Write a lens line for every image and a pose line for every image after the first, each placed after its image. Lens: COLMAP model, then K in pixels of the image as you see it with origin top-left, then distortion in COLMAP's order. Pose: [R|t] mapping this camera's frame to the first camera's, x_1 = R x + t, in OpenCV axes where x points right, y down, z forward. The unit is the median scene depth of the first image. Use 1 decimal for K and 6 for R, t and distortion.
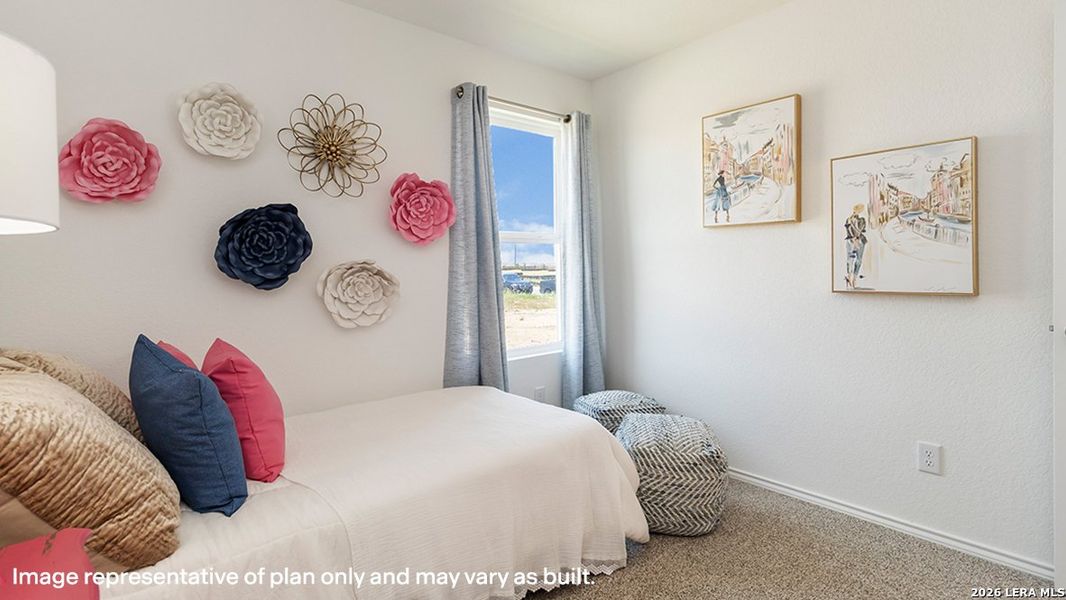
lens RADIAL K [[524.1, 0, 529.3], [0, 524.1, 275.7], [0, 0, 1]] dist [-0.002594, -0.000611]
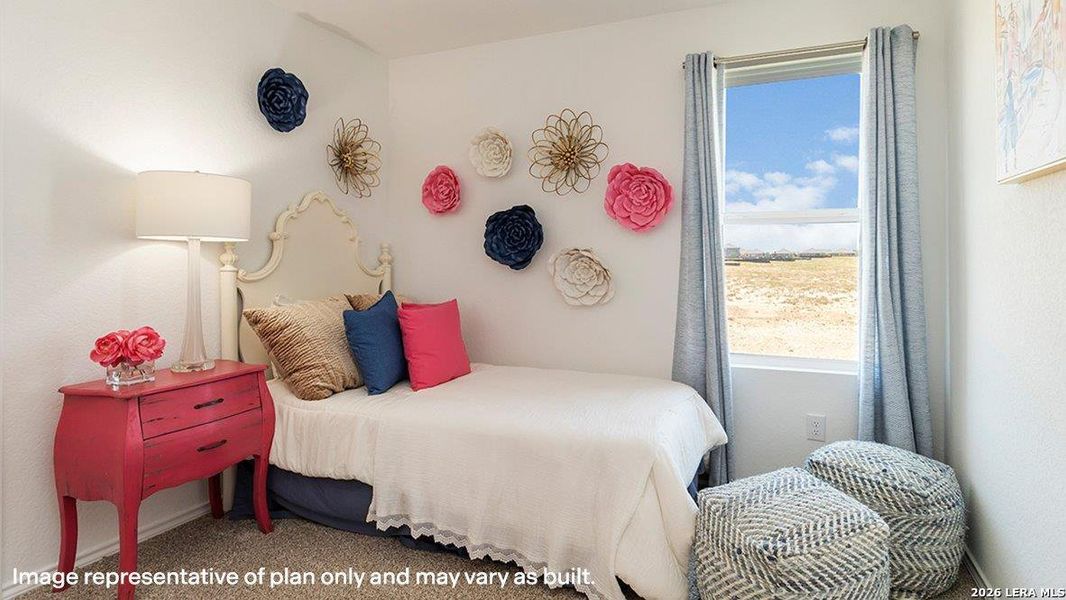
lens RADIAL K [[538.1, 0, 558.2], [0, 538.1, 253.1], [0, 0, 1]] dist [-0.002558, -0.000368]
pose [[0.449909, 0.009530, -0.893024, 0.721725], [-0.017956, 0.999837, 0.001624, -0.018342], [0.892894, 0.015304, 0.450007, 0.428501]]
